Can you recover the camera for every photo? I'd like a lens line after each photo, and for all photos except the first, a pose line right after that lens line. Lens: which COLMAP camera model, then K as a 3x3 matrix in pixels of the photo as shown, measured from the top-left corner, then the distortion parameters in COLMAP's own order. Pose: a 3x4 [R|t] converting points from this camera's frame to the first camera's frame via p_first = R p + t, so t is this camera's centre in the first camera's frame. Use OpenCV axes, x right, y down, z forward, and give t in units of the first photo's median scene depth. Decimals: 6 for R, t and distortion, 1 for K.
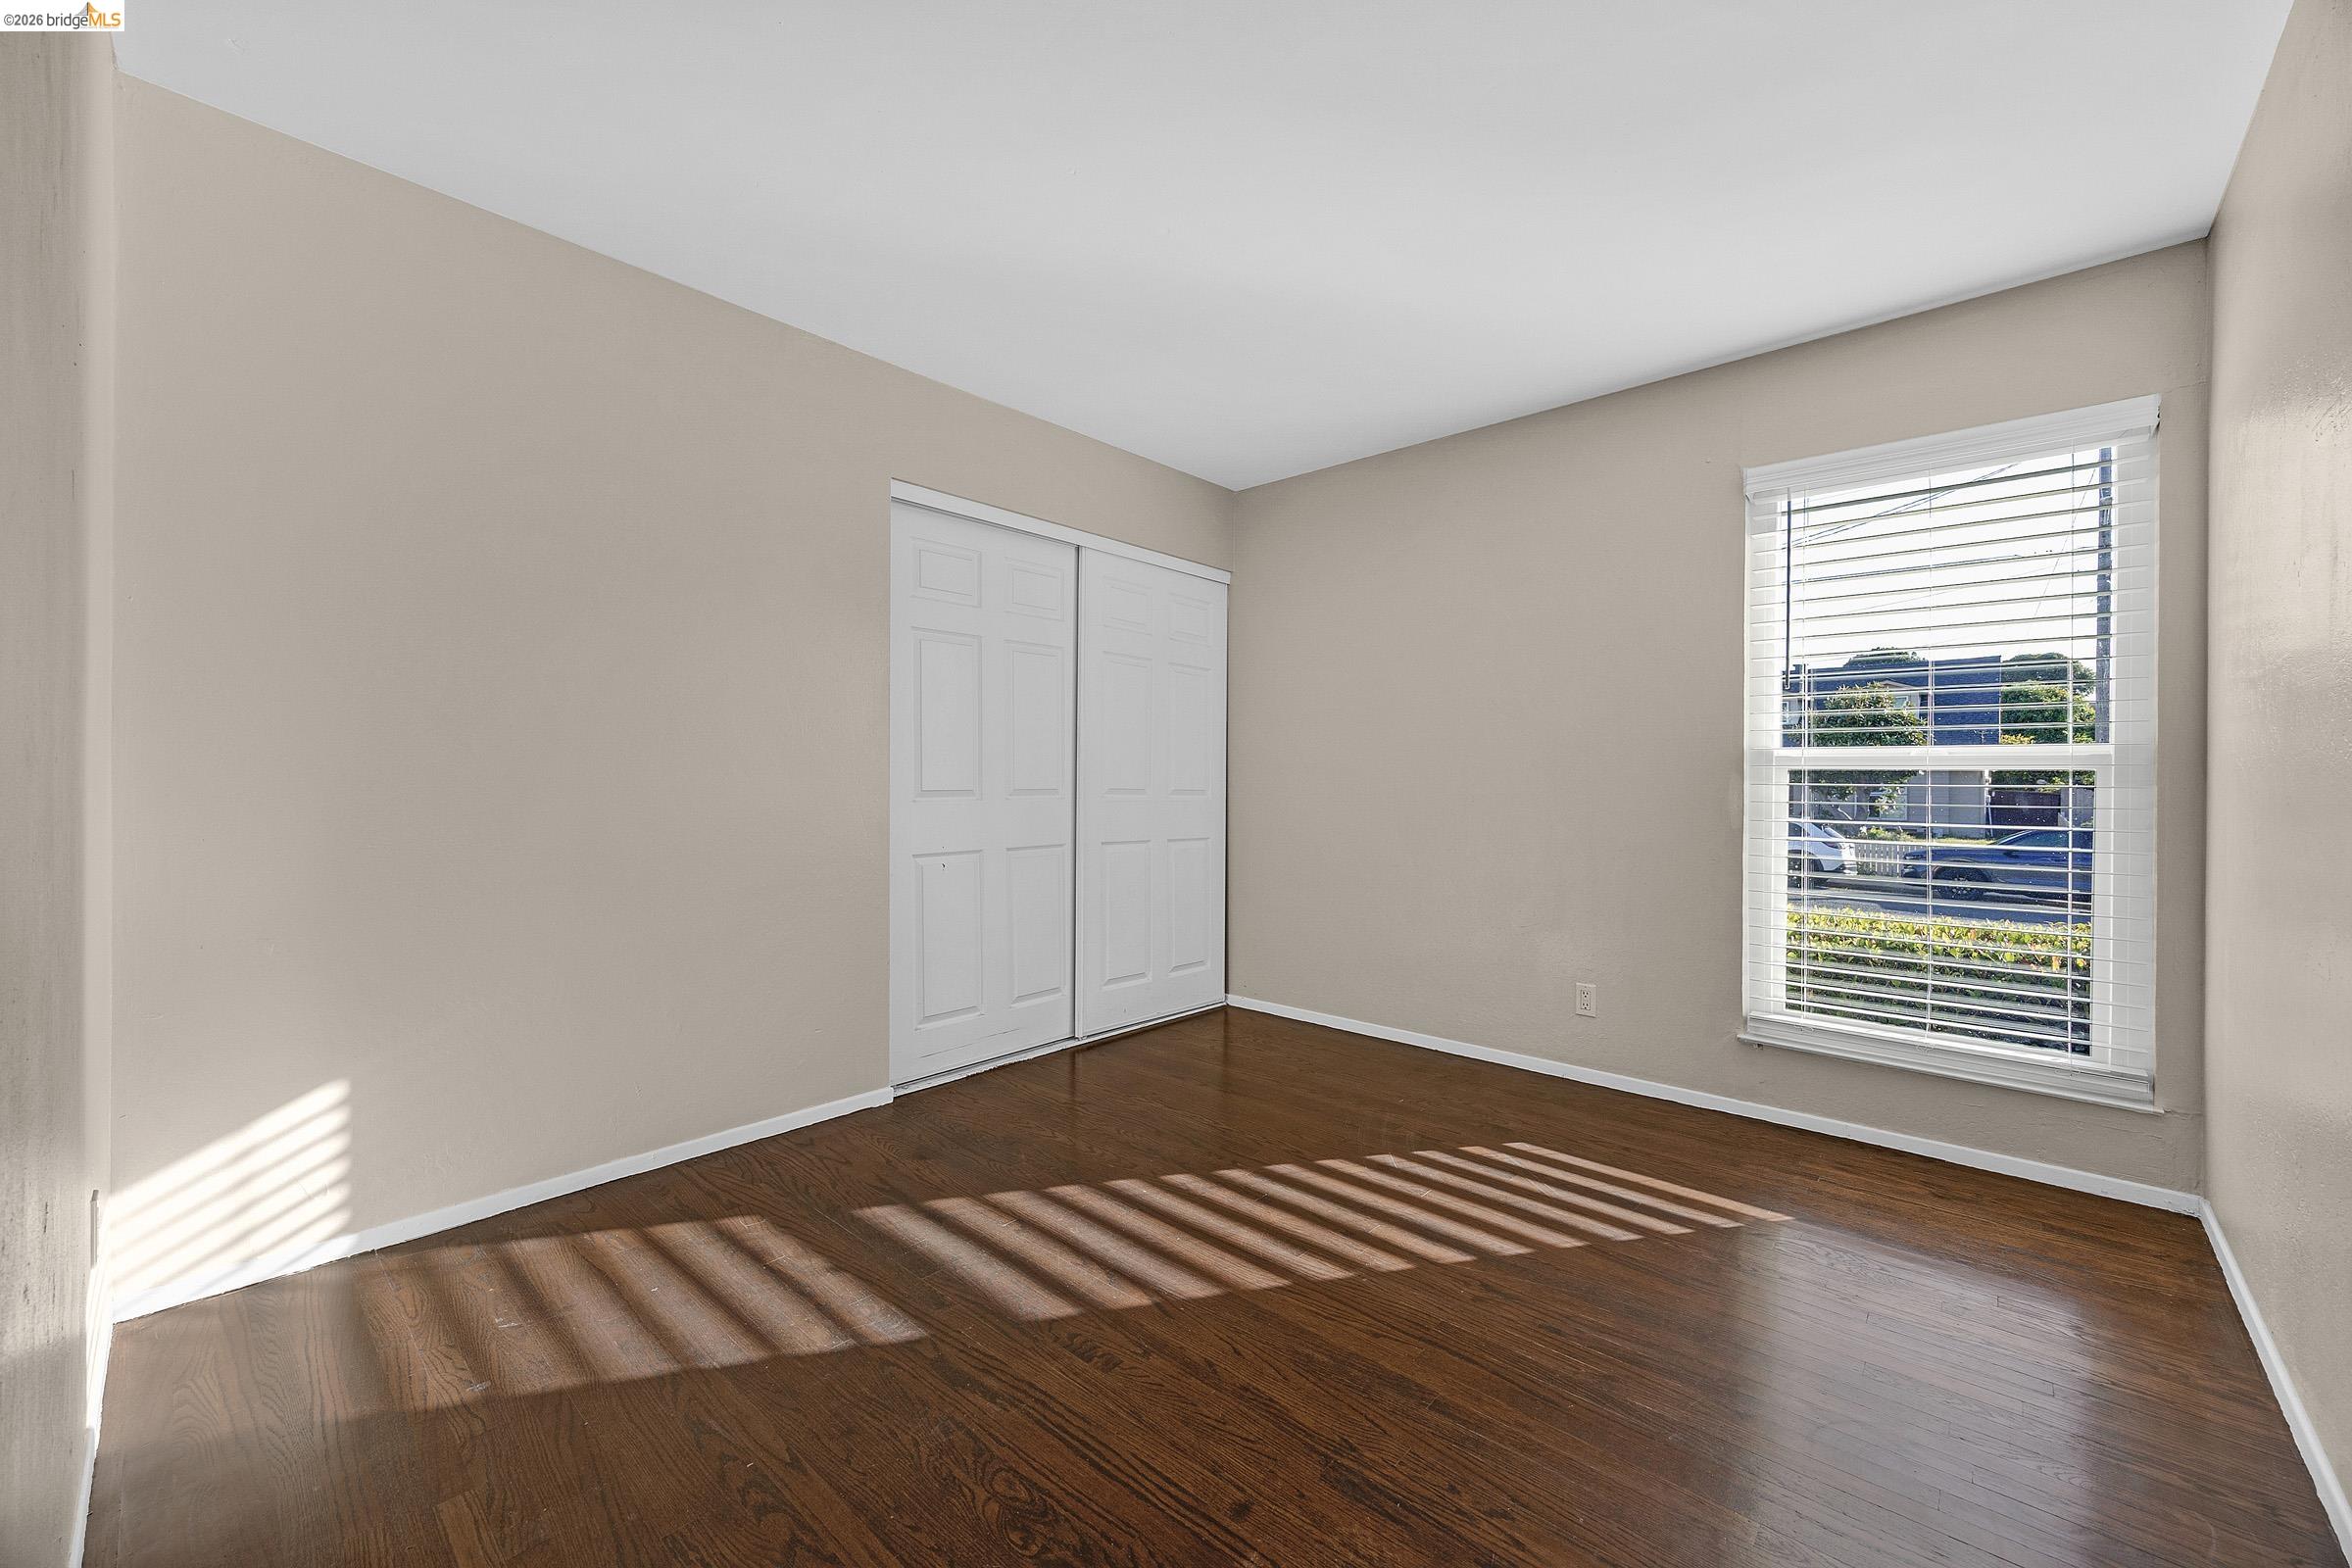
lens RADIAL K [[910.4, 0, 1177.1], [0, 910.4, 780.6], [0, 0, 1]] dist [0.002670, 0.000176]
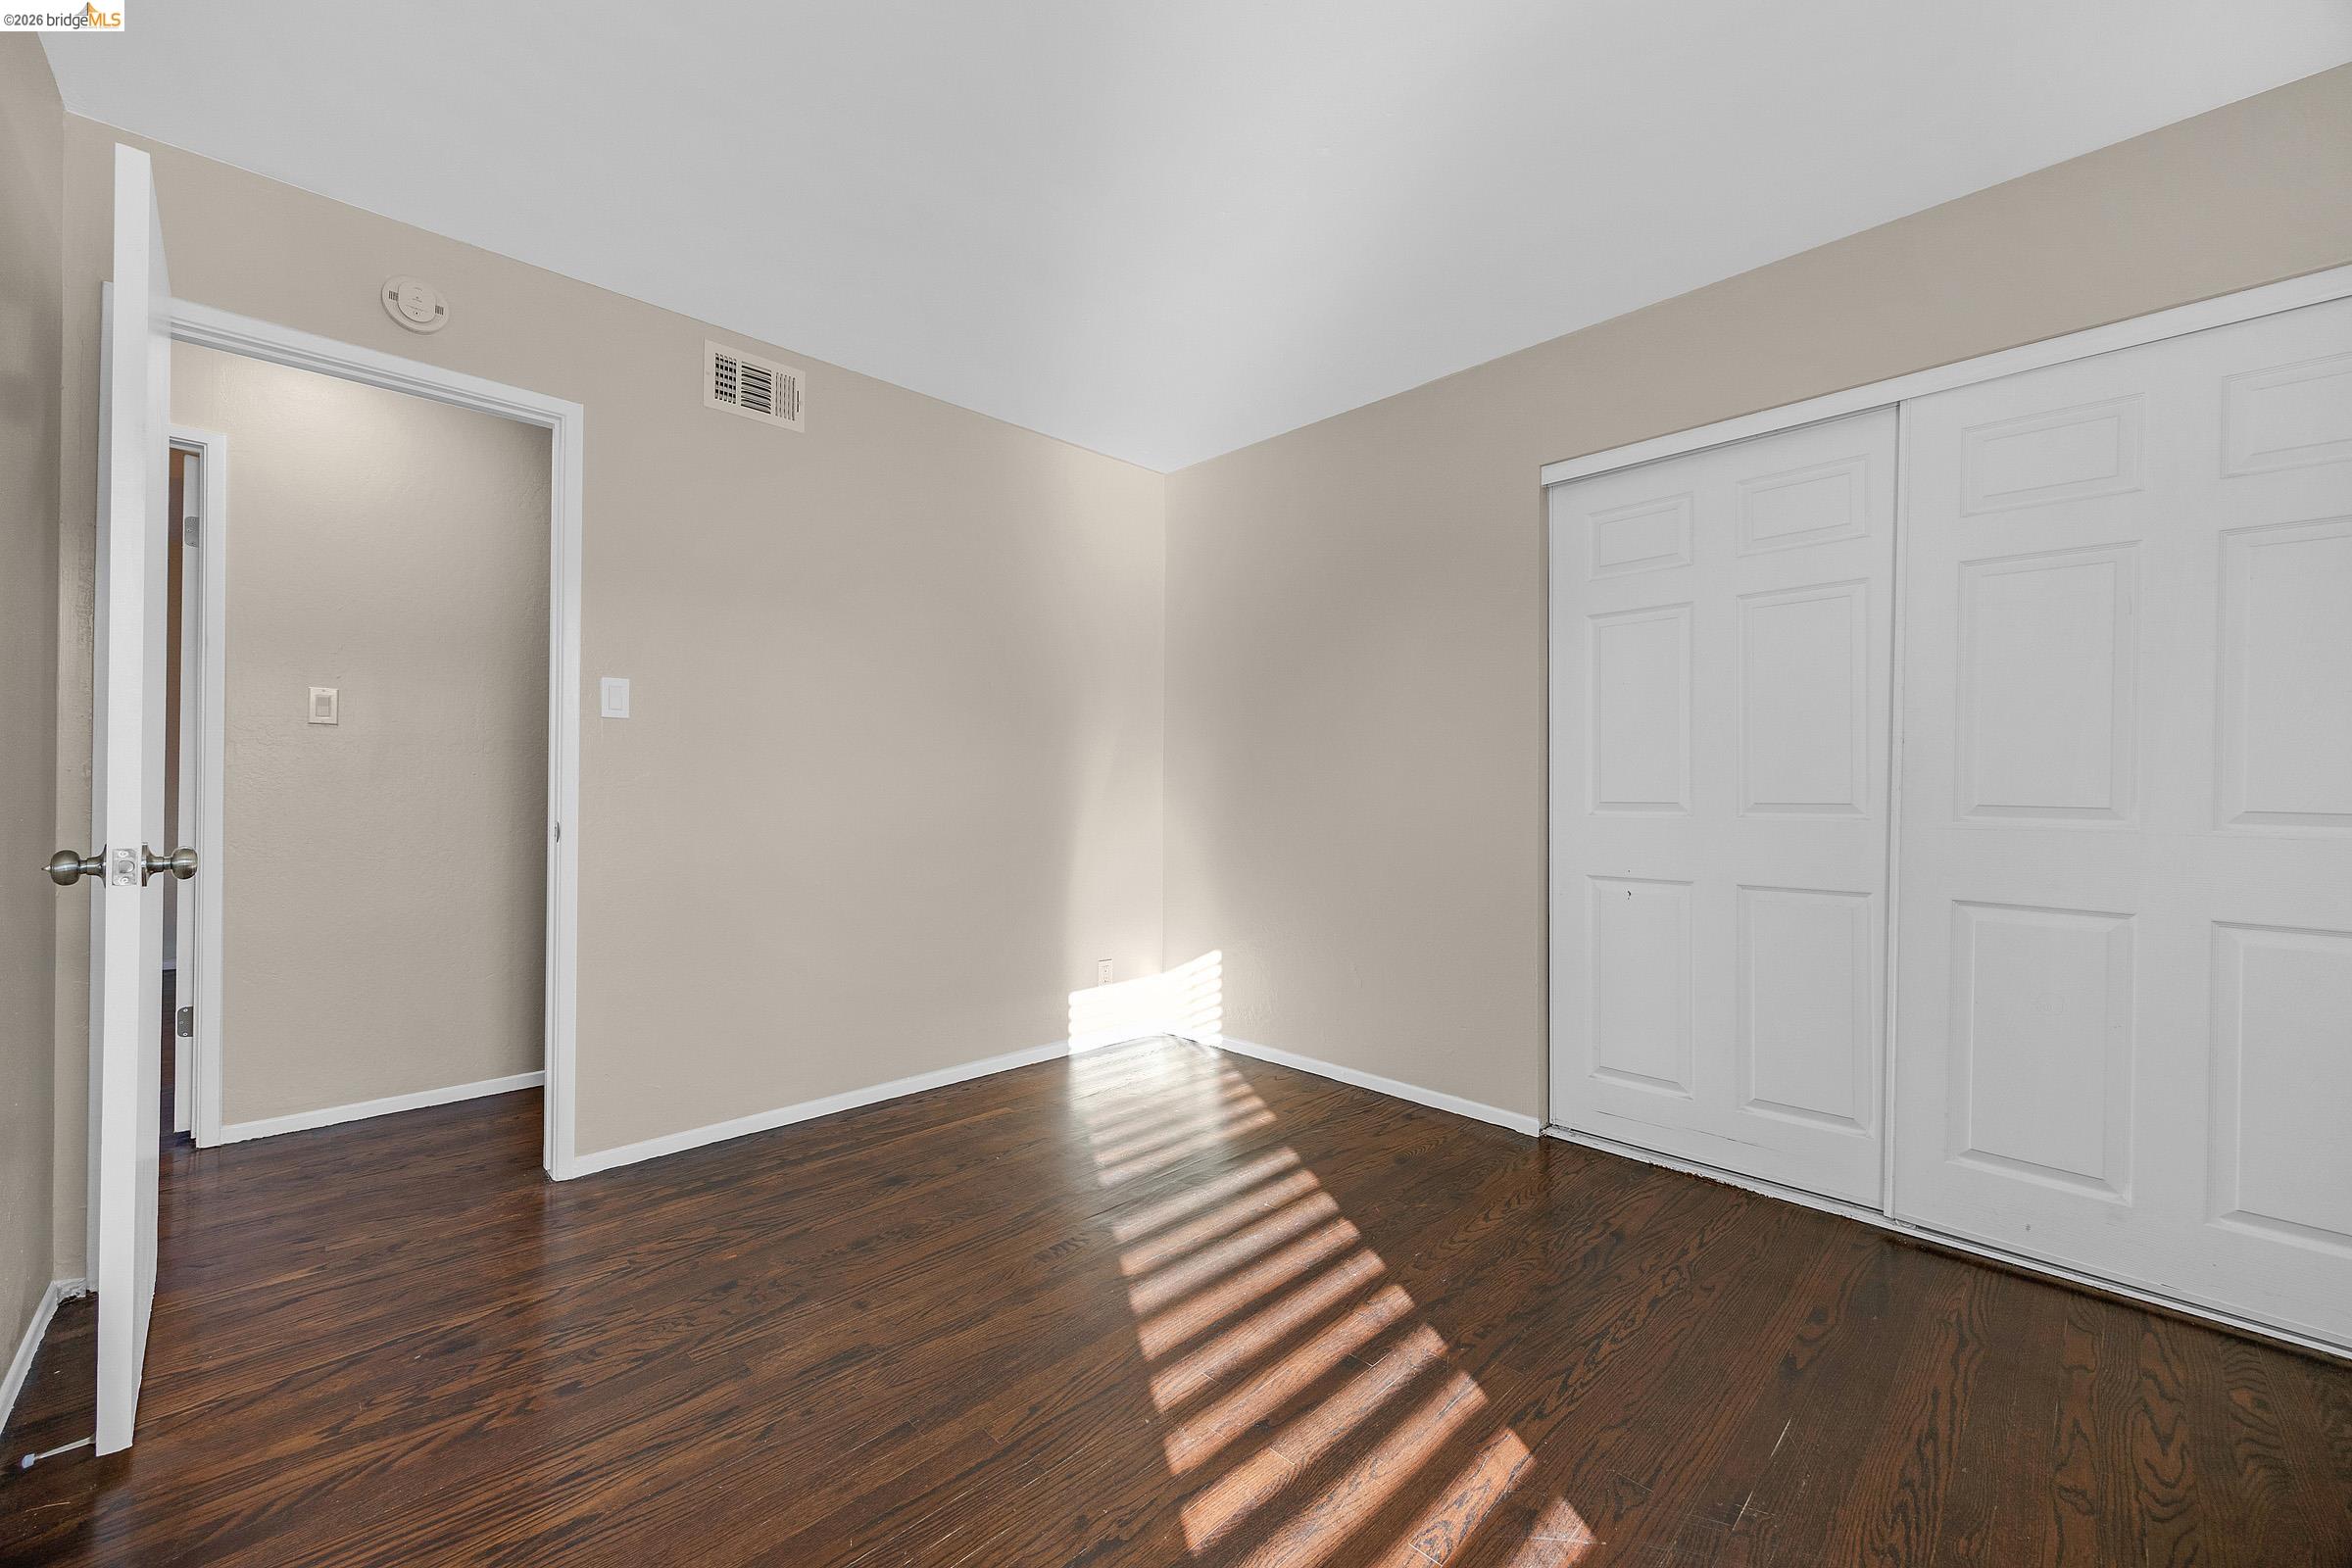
lens RADIAL K [[910.4, 0, 1177.1], [0, 910.4, 780.6], [0, 0, 1]] dist [0.002670, 0.000176]
pose [[-0.050960, -0.012147, -0.998627, 0.807641], [-0.007808, 0.999900, -0.011764, 0.005804], [0.998670, 0.007198, -0.051049, 0.863142]]
